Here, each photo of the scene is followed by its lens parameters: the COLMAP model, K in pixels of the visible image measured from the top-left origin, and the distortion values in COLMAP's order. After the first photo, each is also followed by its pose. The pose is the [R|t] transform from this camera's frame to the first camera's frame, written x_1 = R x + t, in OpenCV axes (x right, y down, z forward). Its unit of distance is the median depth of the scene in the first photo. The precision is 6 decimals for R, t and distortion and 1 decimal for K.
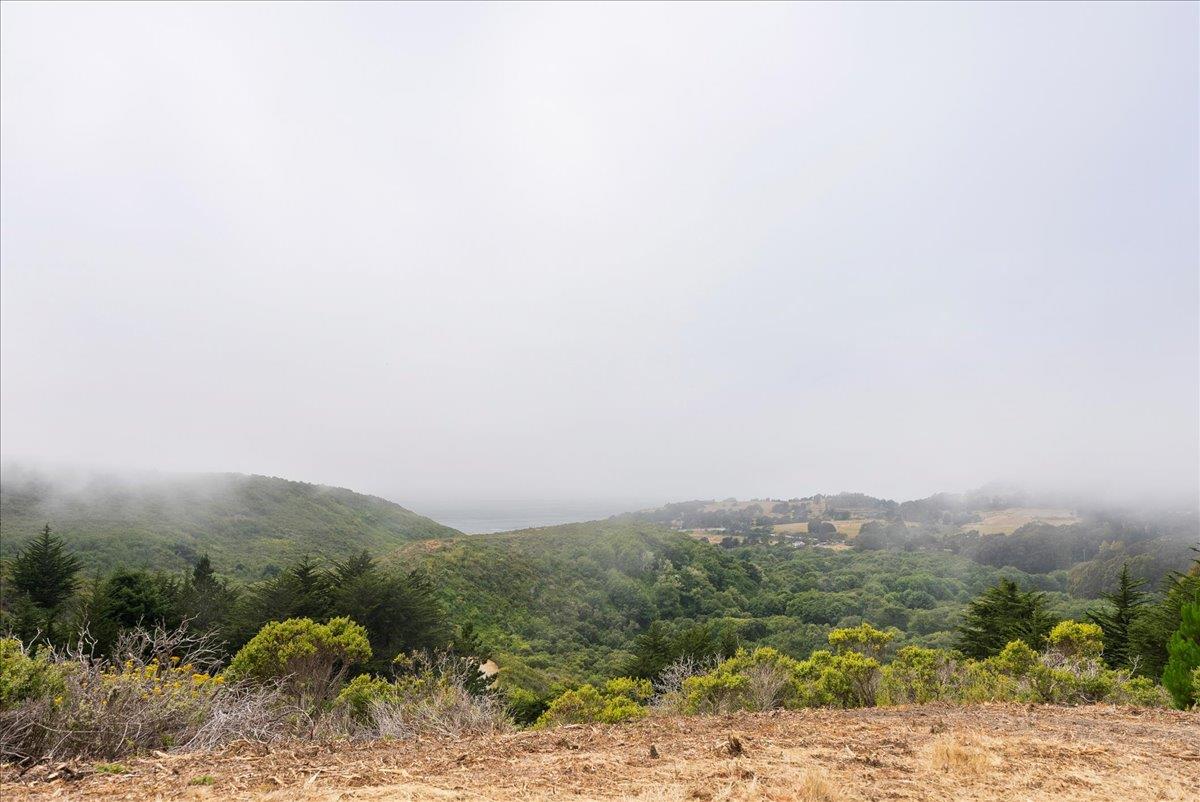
lens RADIAL K [[779.5, 0, 608.9], [0, 779.5, 403.0], [0, 0, 1]] dist [-0.008363, -0.002963]
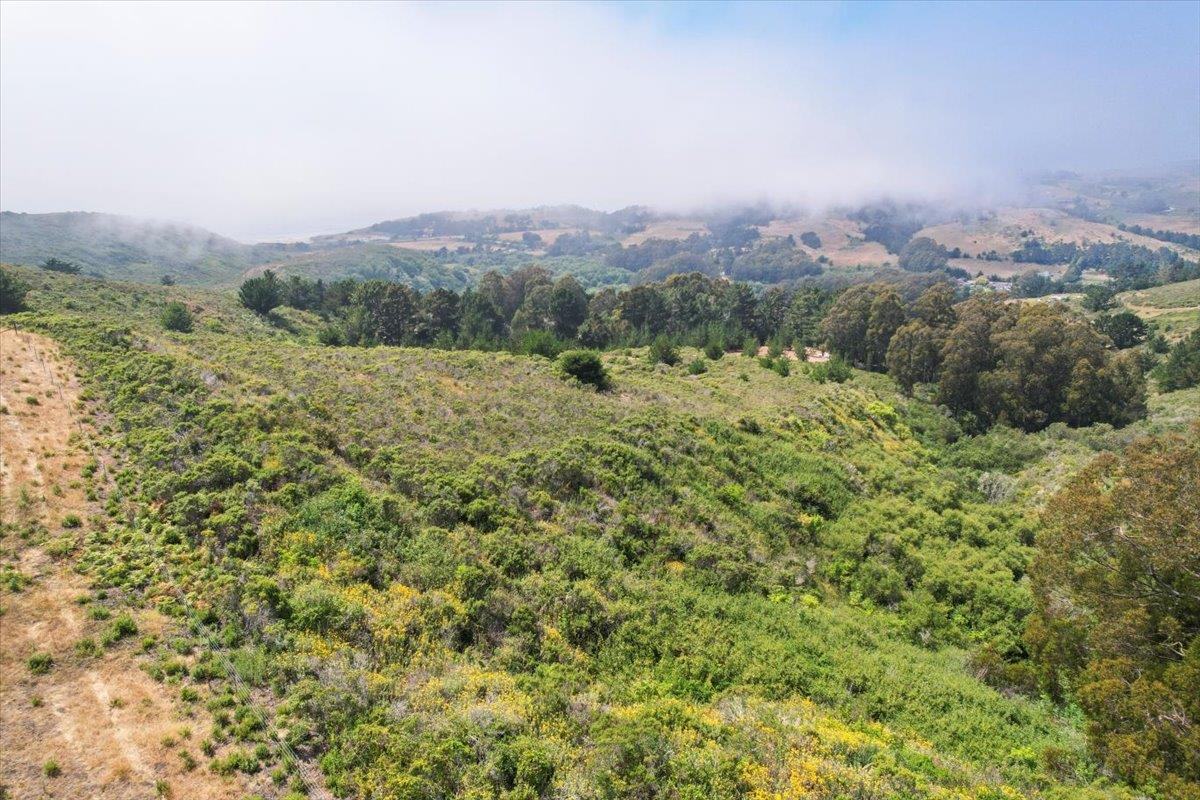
lens RADIAL K [[750.8, 0, 600.0], [0, 750.8, 400.0], [0, 0, 1]] dist [-0.075373, 0.054604]
pose [[0.959526, -0.065326, 0.273940, 0.019210], [-0.046309, 0.922883, 0.382285, -0.197051], [-0.277788, -0.379498, 0.882505, -0.709926]]
